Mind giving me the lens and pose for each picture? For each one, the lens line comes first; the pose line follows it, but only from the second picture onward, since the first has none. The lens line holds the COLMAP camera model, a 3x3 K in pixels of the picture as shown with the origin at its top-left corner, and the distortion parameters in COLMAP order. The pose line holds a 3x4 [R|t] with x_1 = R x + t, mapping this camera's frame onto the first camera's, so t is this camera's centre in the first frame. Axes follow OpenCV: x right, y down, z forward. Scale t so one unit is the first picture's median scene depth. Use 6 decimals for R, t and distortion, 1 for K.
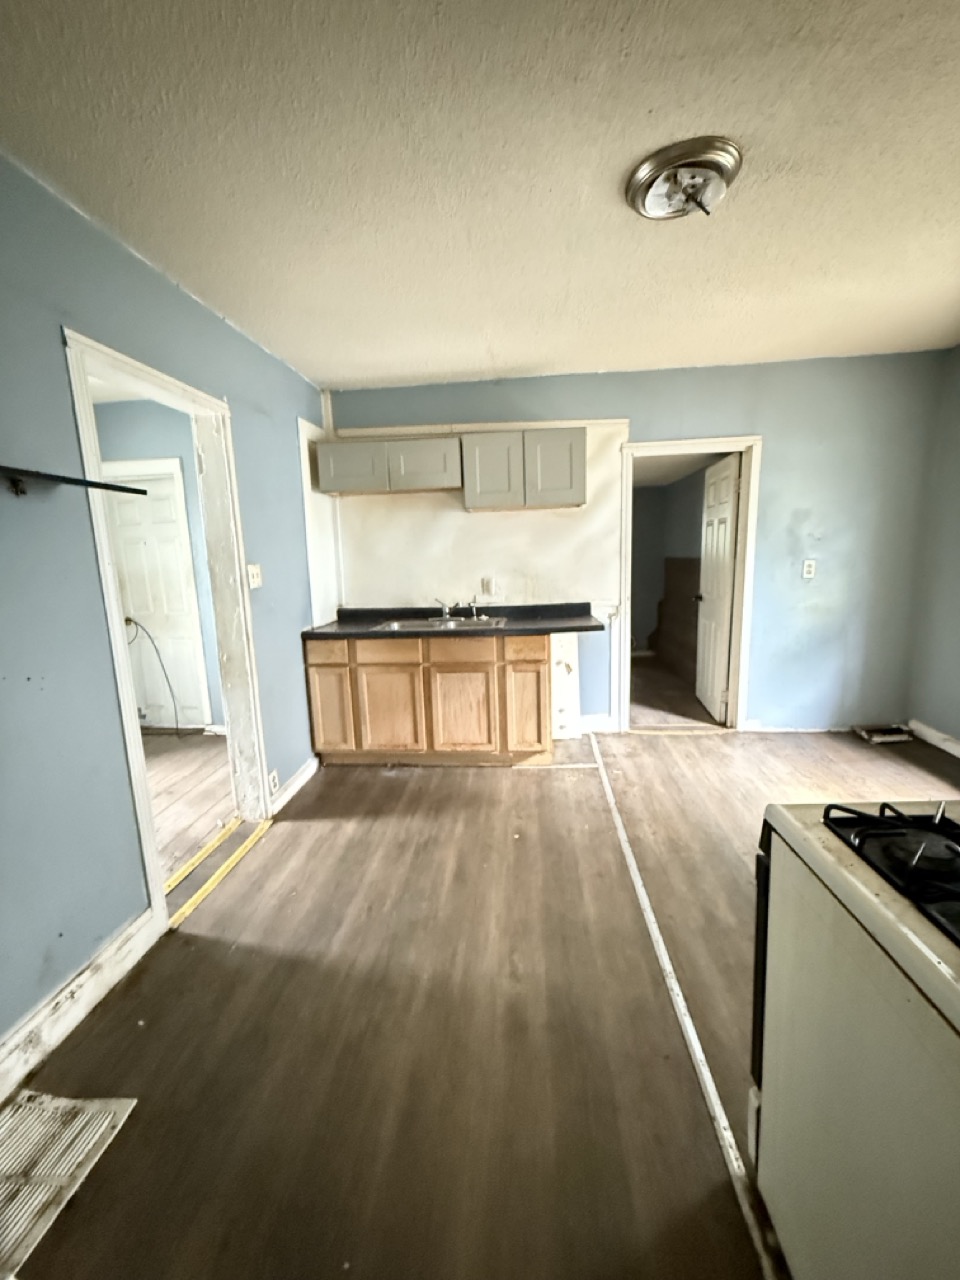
lens RADIAL K [[510.2, 0, 480.0], [0, 510.2, 640.0], [0, 0, 1]] dist [0.000258, 0.000020]
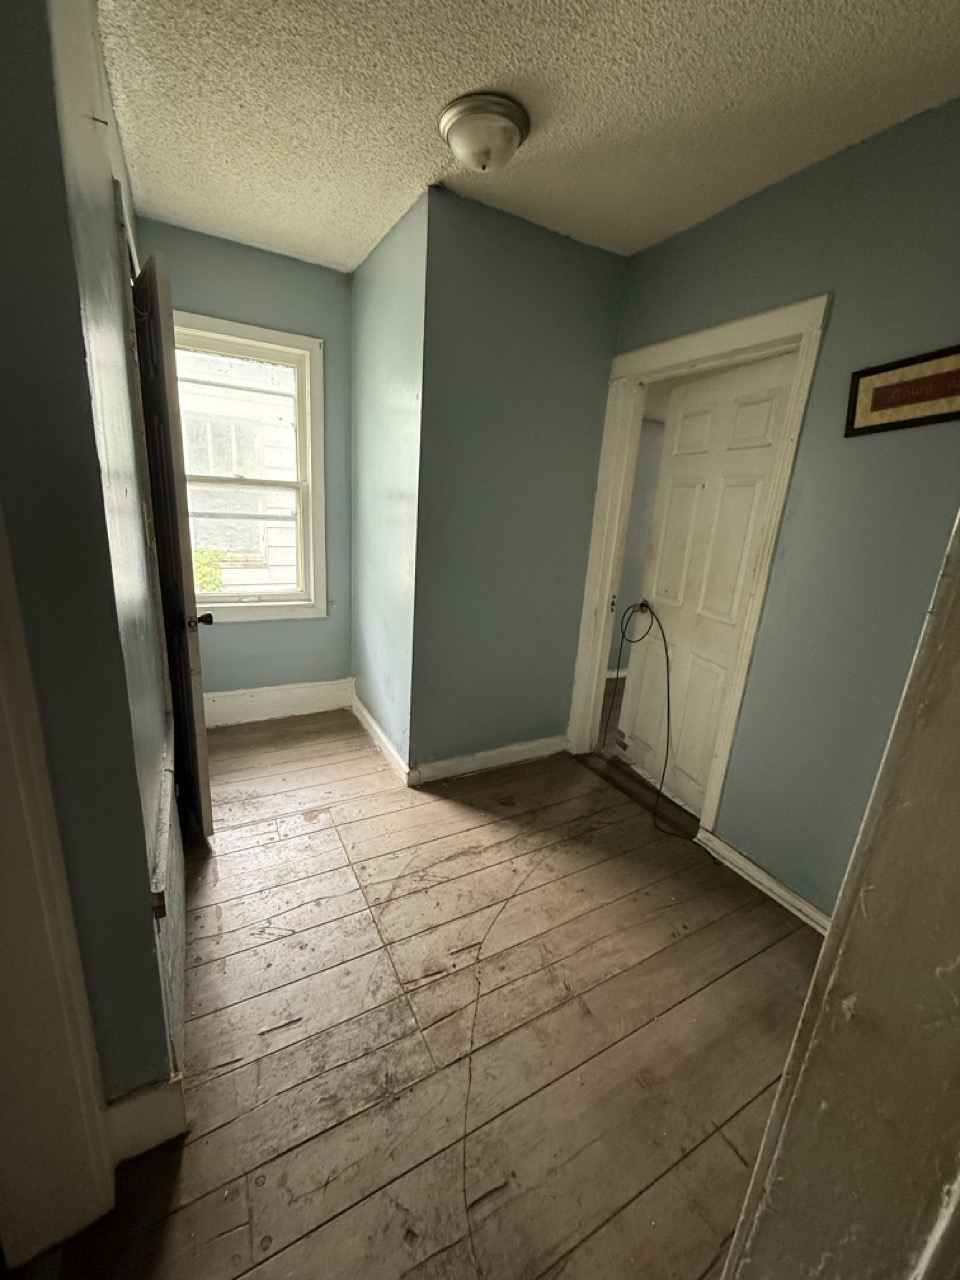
lens RADIAL K [[510.2, 0, 480.0], [0, 510.2, 640.0], [0, 0, 1]] dist [0.000258, 0.000020]
pose [[0.551487, 0.288511, -0.782703, -0.285056], [-0.218563, 0.955482, 0.198201, -0.080520], [0.805042, 0.061765, 0.589994, 0.452886]]
